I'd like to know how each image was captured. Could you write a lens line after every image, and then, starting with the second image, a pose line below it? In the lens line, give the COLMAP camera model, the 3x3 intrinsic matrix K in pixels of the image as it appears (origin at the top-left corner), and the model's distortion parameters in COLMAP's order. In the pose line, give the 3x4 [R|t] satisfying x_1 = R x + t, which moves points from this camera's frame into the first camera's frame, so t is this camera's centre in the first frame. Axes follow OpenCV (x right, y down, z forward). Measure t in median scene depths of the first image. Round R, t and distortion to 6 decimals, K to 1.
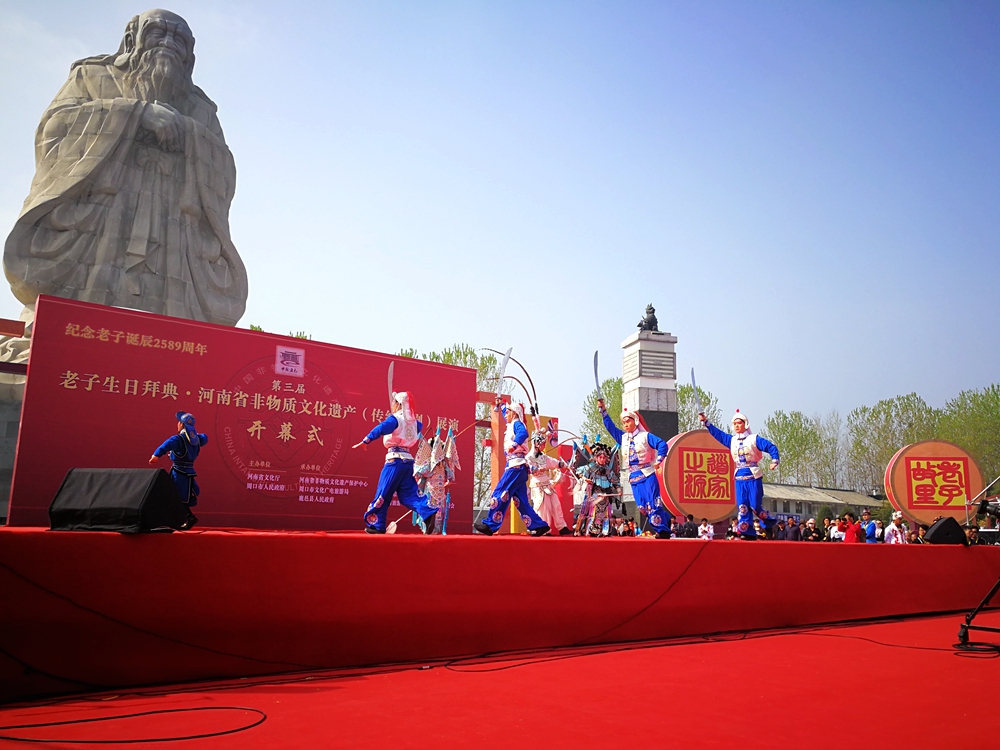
lens RADIAL K [[736.7, 0, 506.0], [0, 736.7, 407.6], [0, 0, 1]] dist [-0.009112, 0.005428]
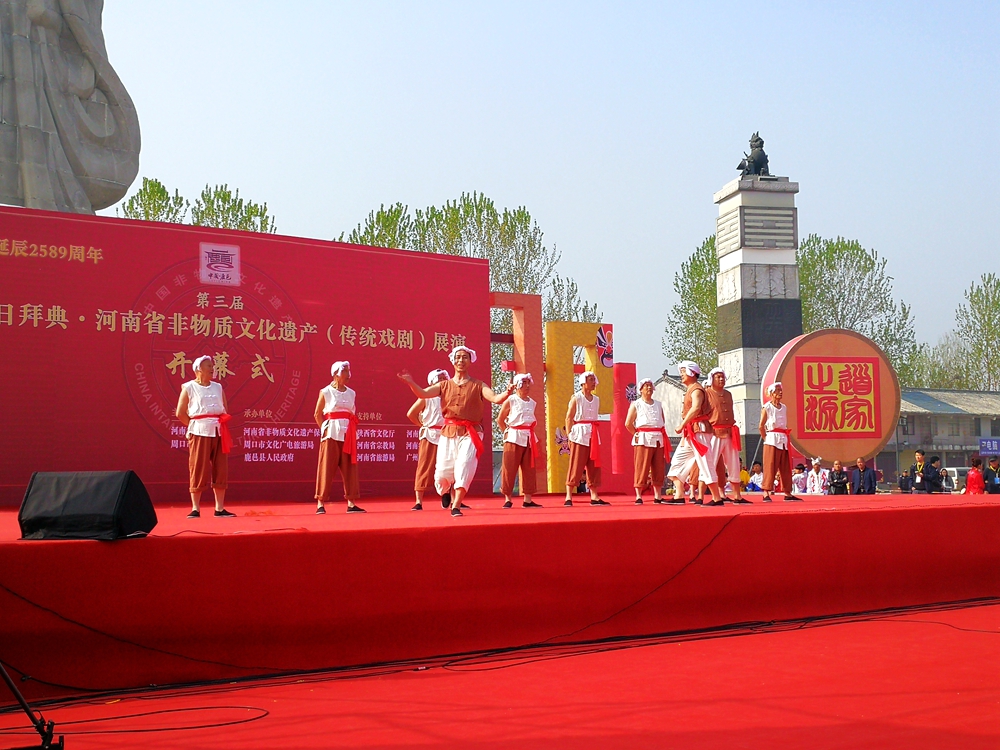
lens RADIAL K [[1251.8, 0, 523.5], [0, 1251.8, 398.1], [0, 0, 1]] dist [-0.001864, -0.025985]
pose [[0.998711, -0.037452, -0.034268, 0.022224], [0.040915, 0.993452, 0.106668, -0.037908], [0.030049, -0.107933, 0.993704, -0.135168]]
